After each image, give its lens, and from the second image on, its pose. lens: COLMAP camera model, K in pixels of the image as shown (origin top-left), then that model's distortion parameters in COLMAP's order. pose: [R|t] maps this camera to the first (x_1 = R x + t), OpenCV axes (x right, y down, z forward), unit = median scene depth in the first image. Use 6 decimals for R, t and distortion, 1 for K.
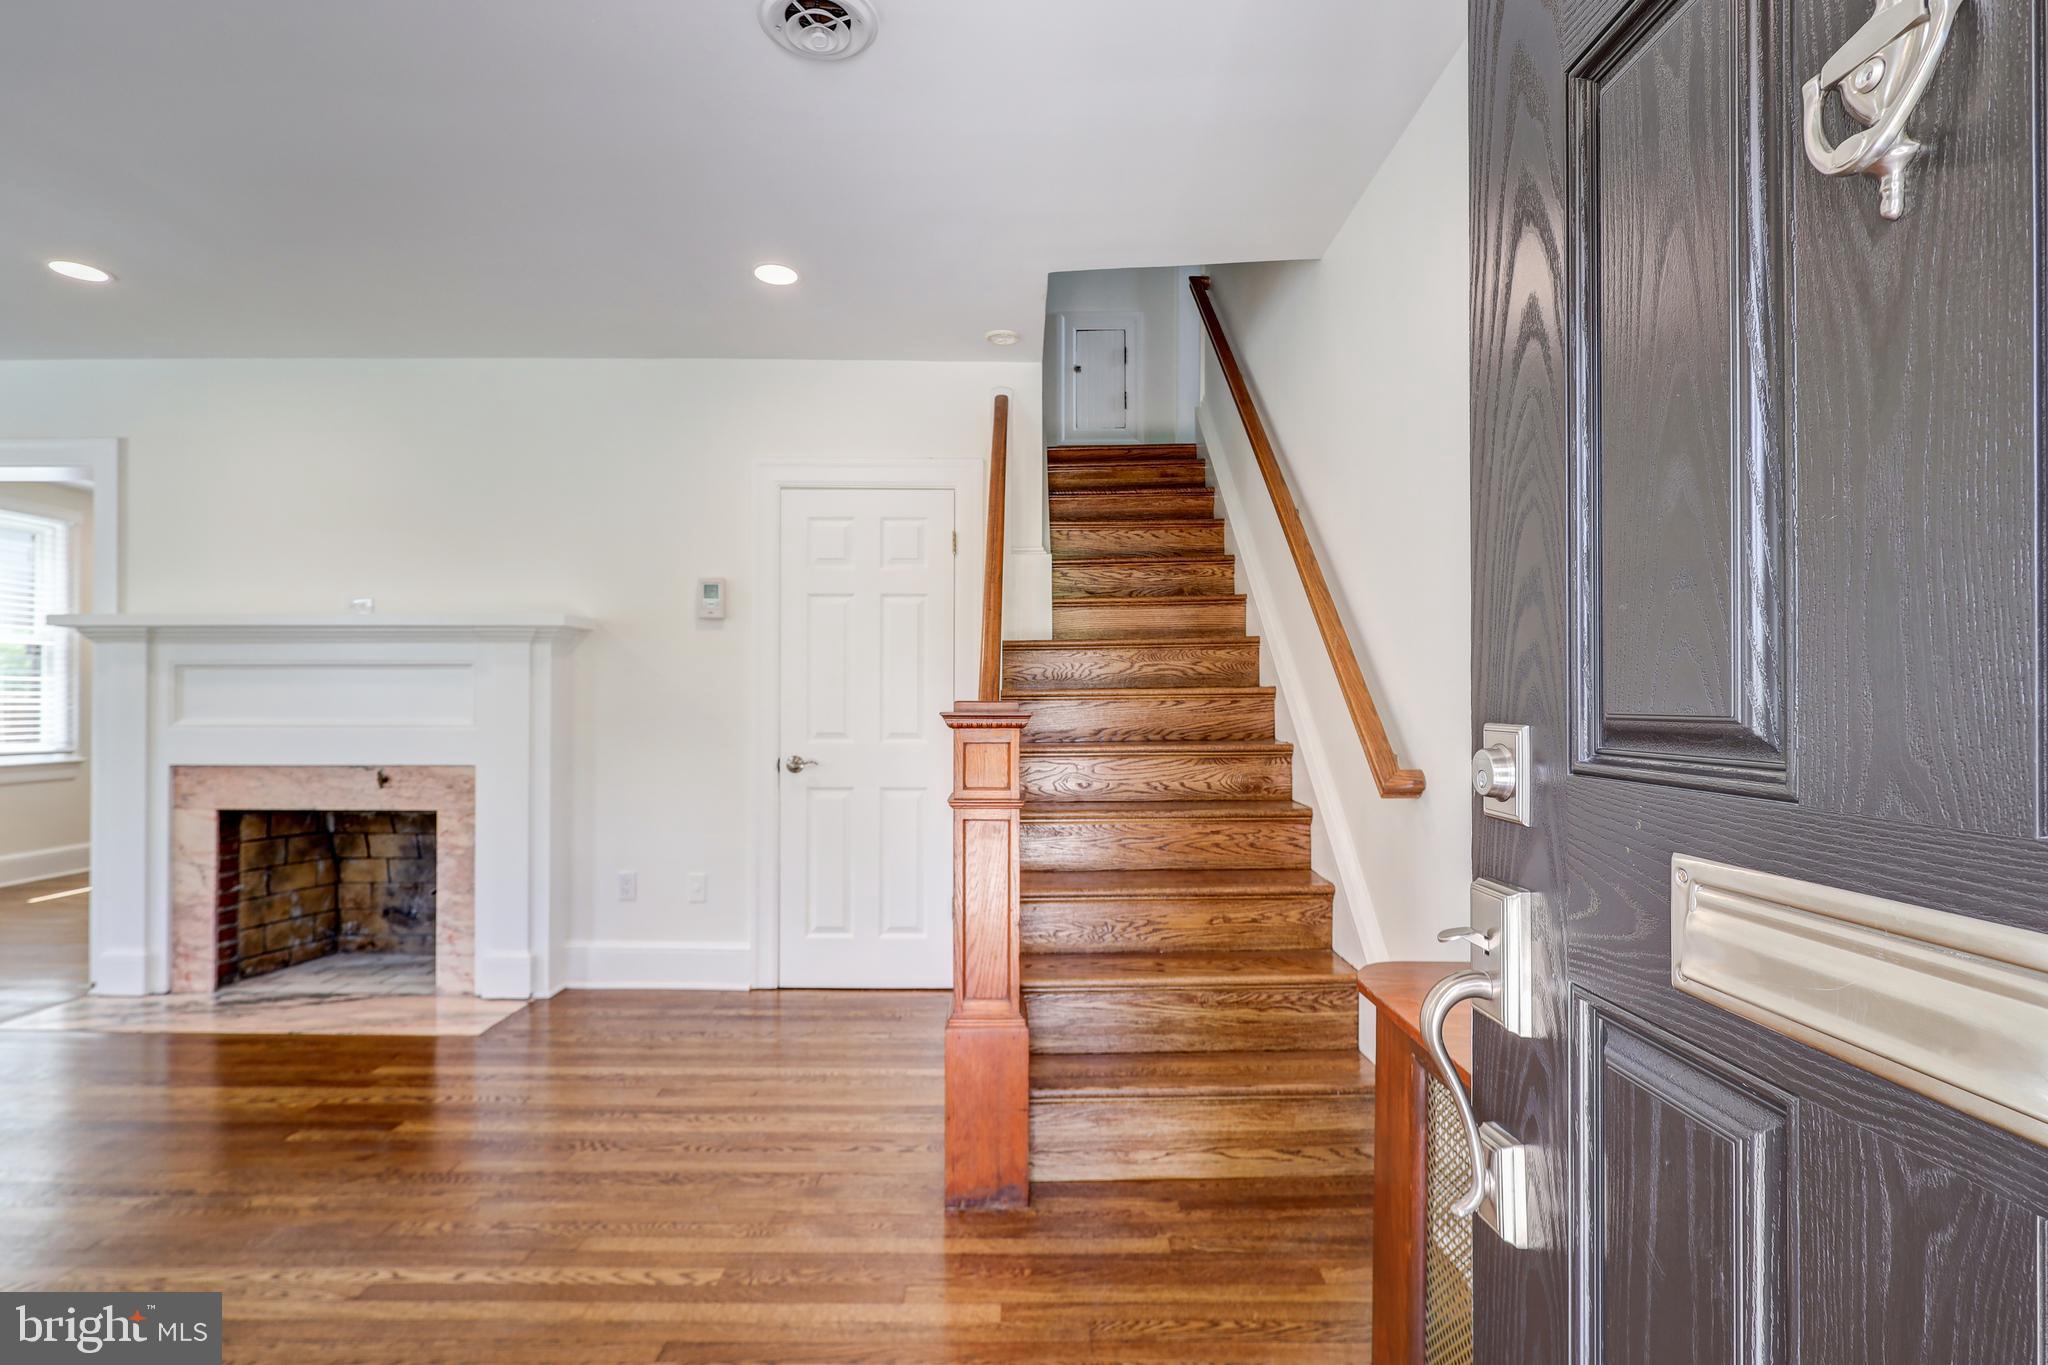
lens RADIAL K [[966.3, 0, 1020.1], [0, 966.3, 695.1], [0, 0, 1]] dist [-0.000654, 0.000546]
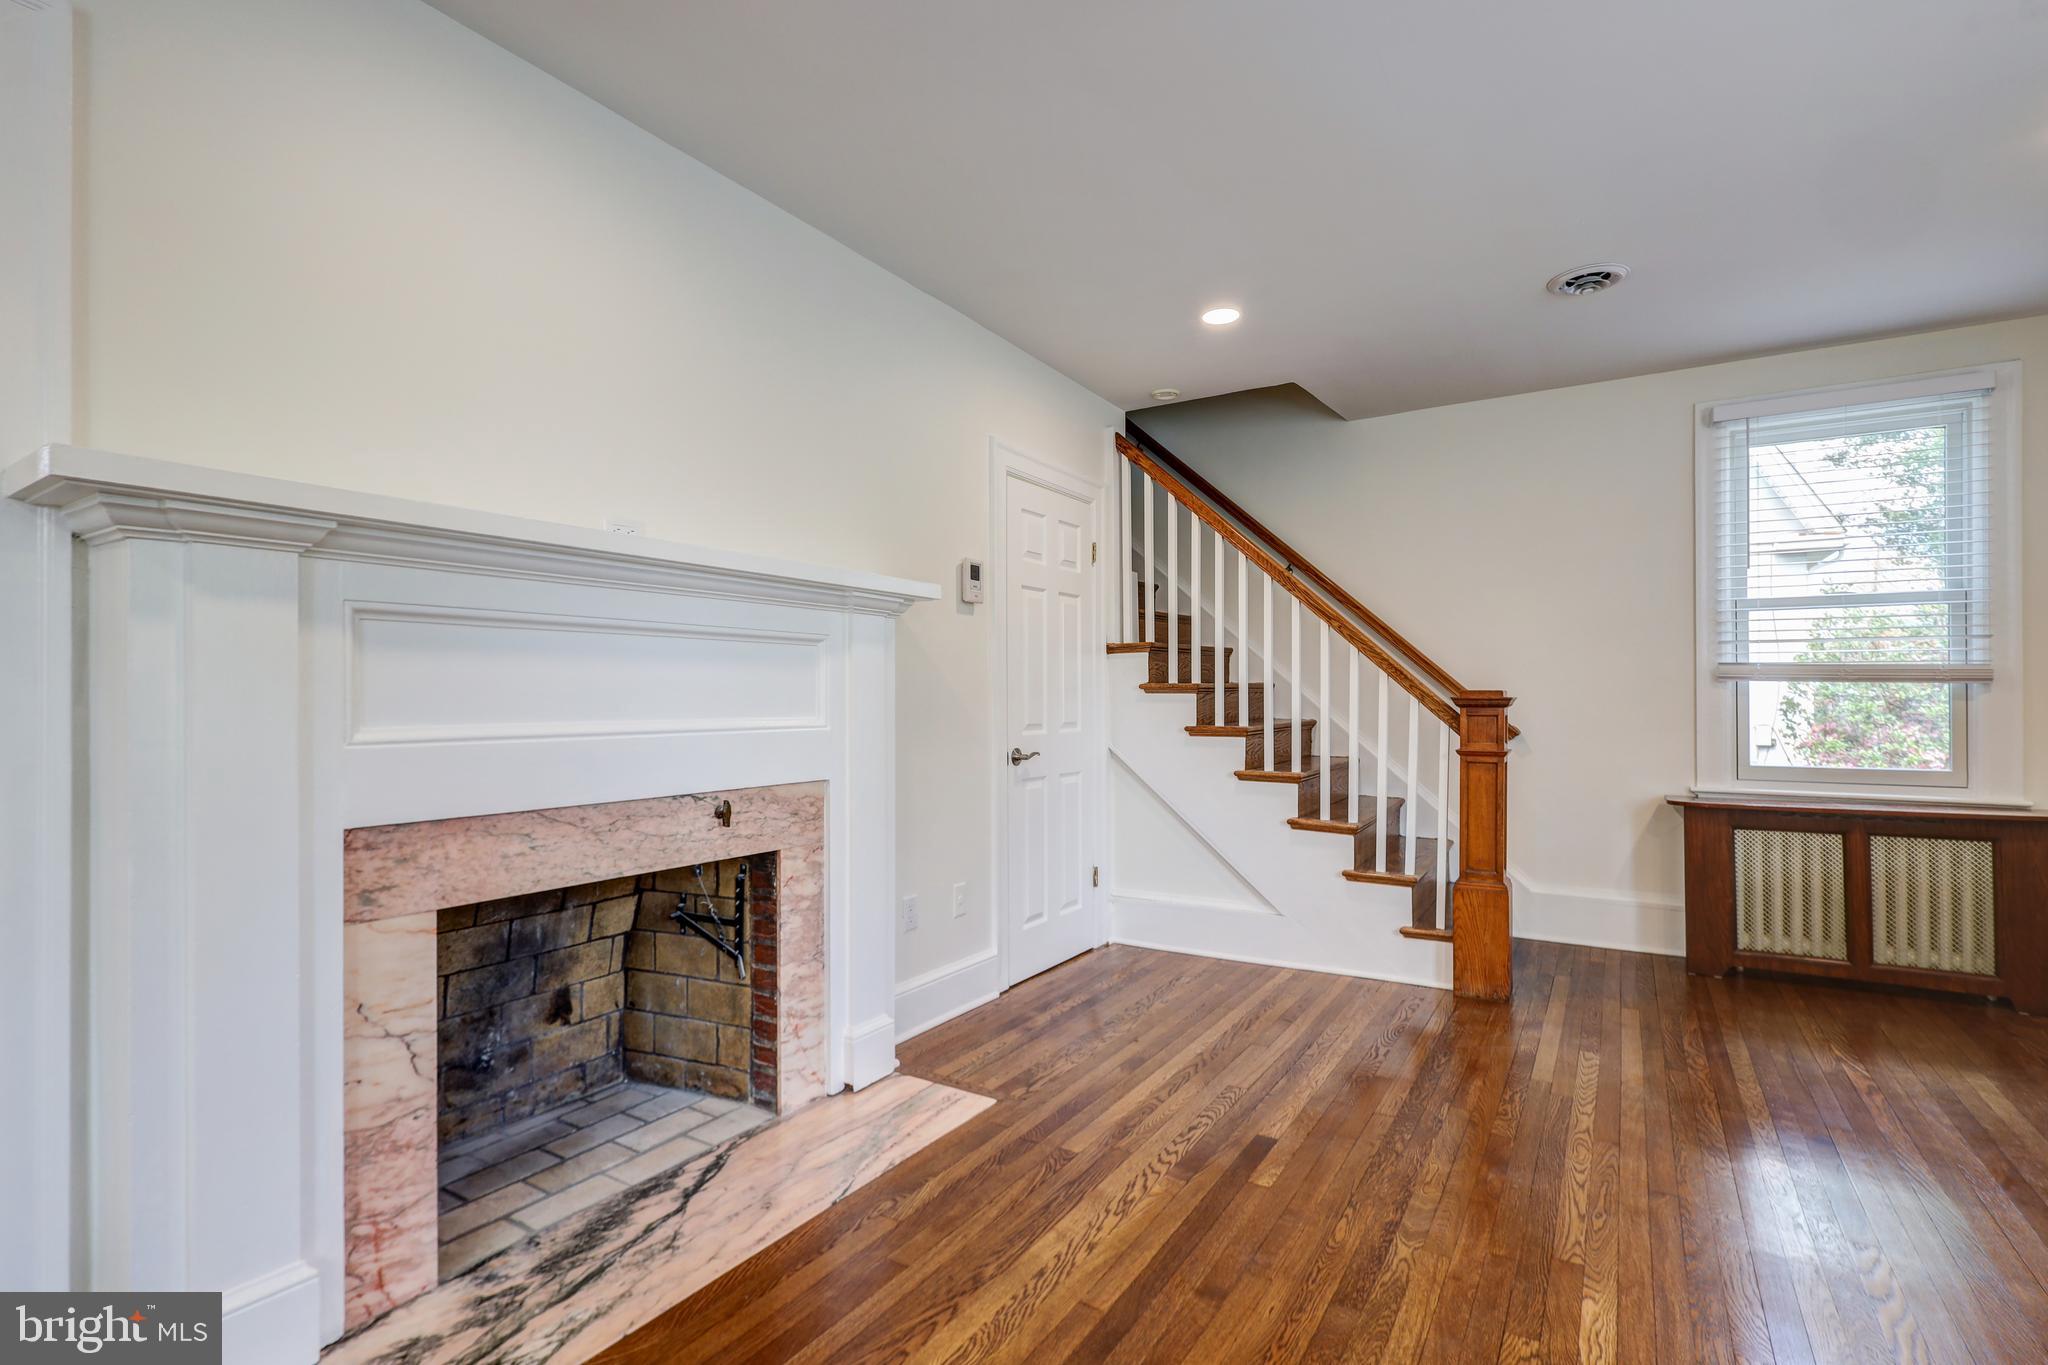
lens RADIAL K [[966.3, 0, 1020.1], [0, 966.3, 695.1], [0, 0, 1]] dist [-0.000654, 0.000546]
pose [[0.521777, 0.001410, 0.853081, -1.100826], [-0.002506, 0.999997, -0.000121, 0.009009], [-0.853078, -0.002075, 0.521779, 0.496751]]
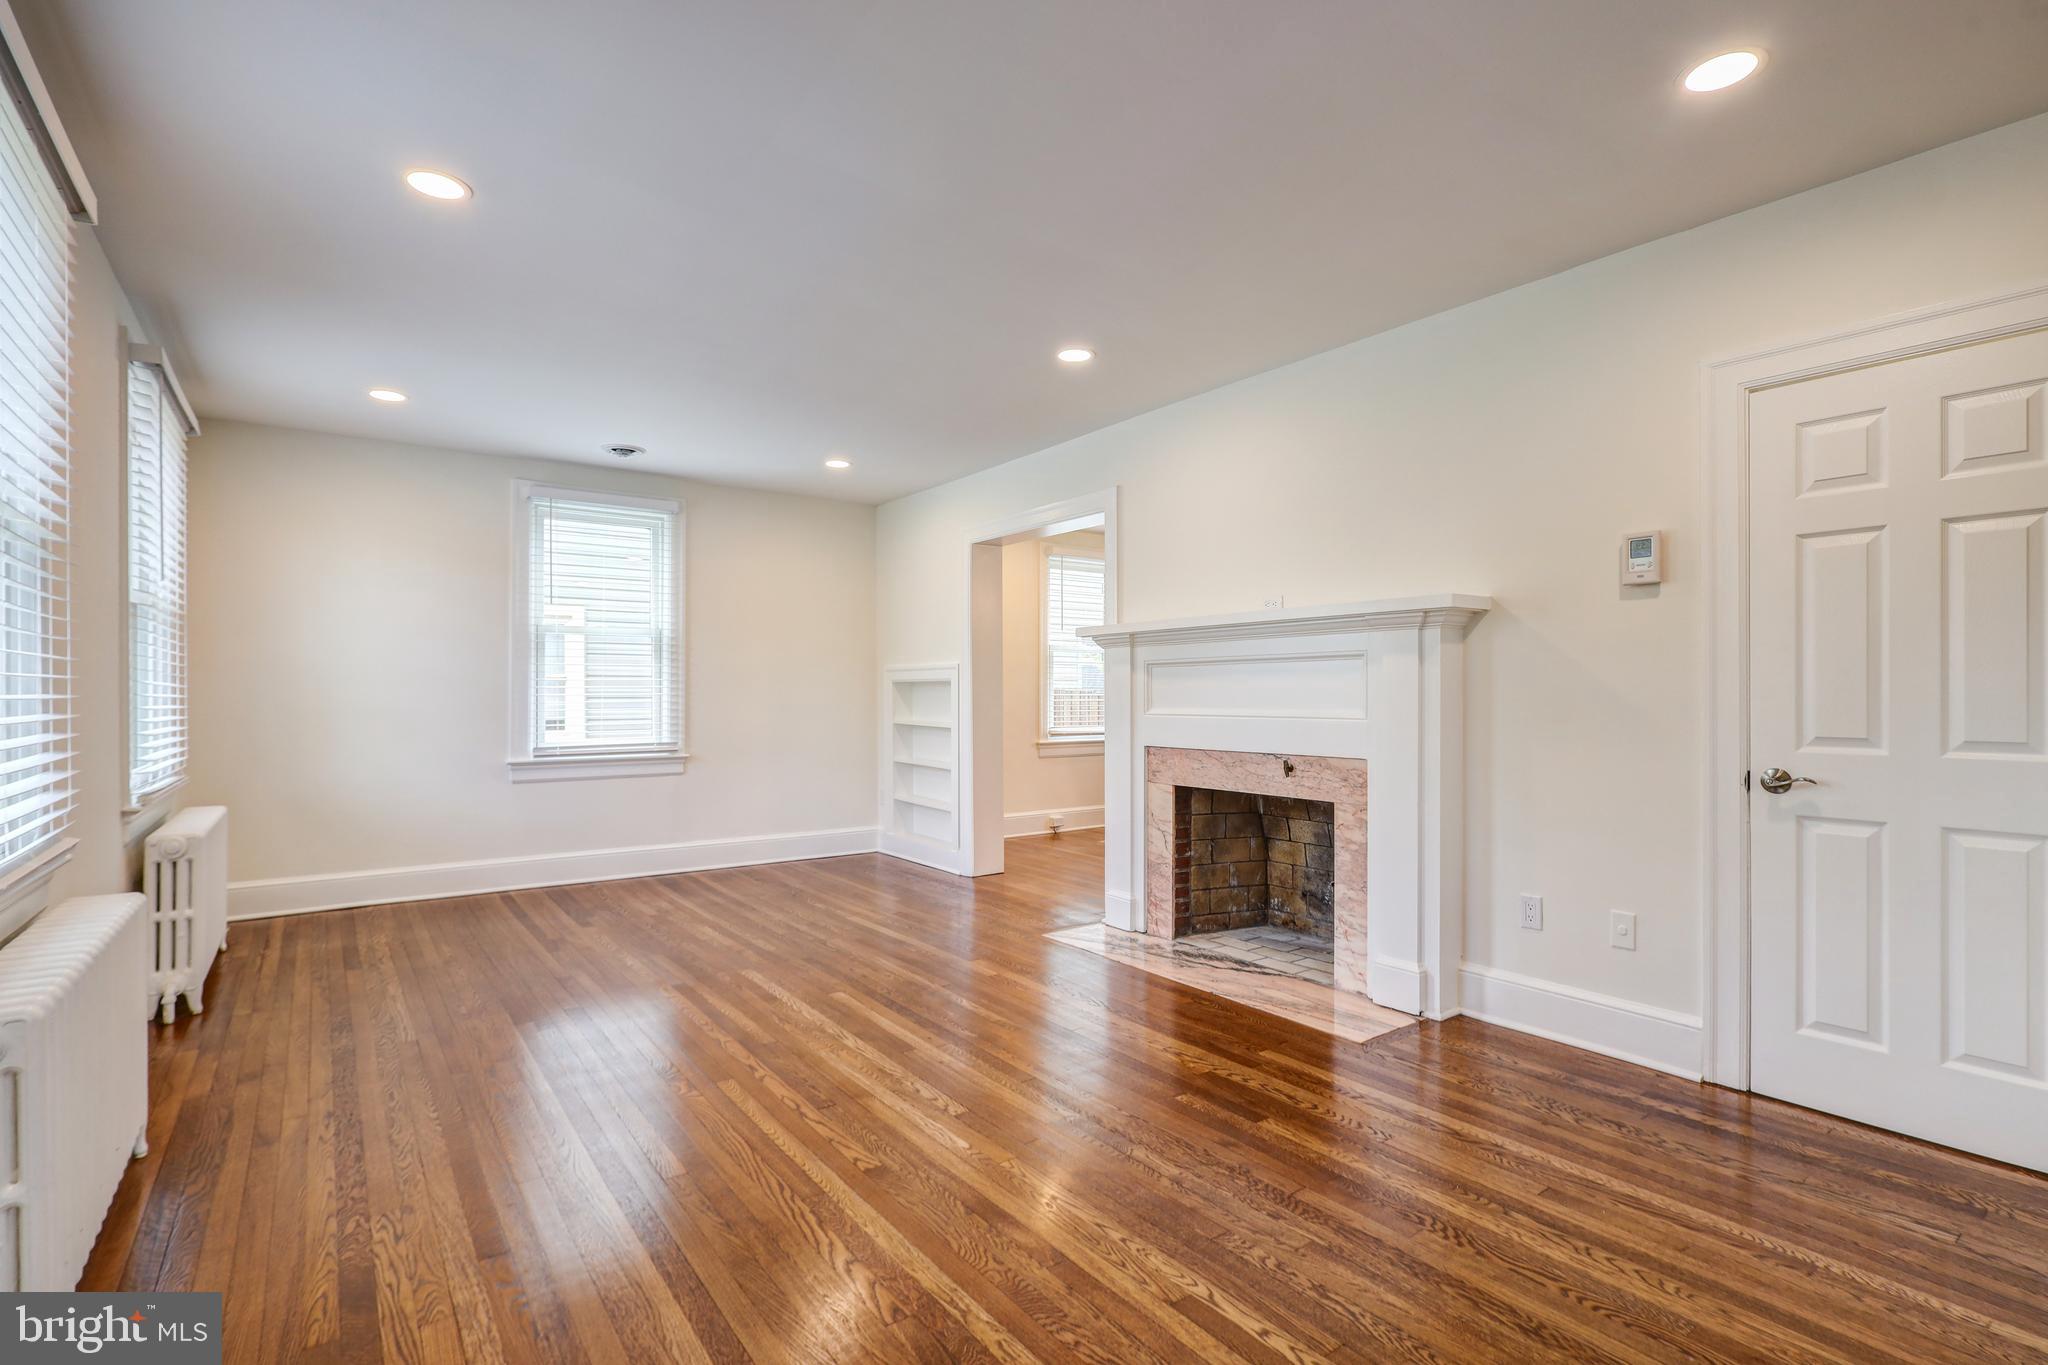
lens RADIAL K [[966.3, 0, 1020.1], [0, 966.3, 695.1], [0, 0, 1]] dist [-0.000654, 0.000546]
pose [[0.599732, -0.001550, -0.800200, -0.001395], [0.004689, 0.999988, 0.001577, 0.005864], [0.800188, -0.004698, 0.599731, 0.145955]]
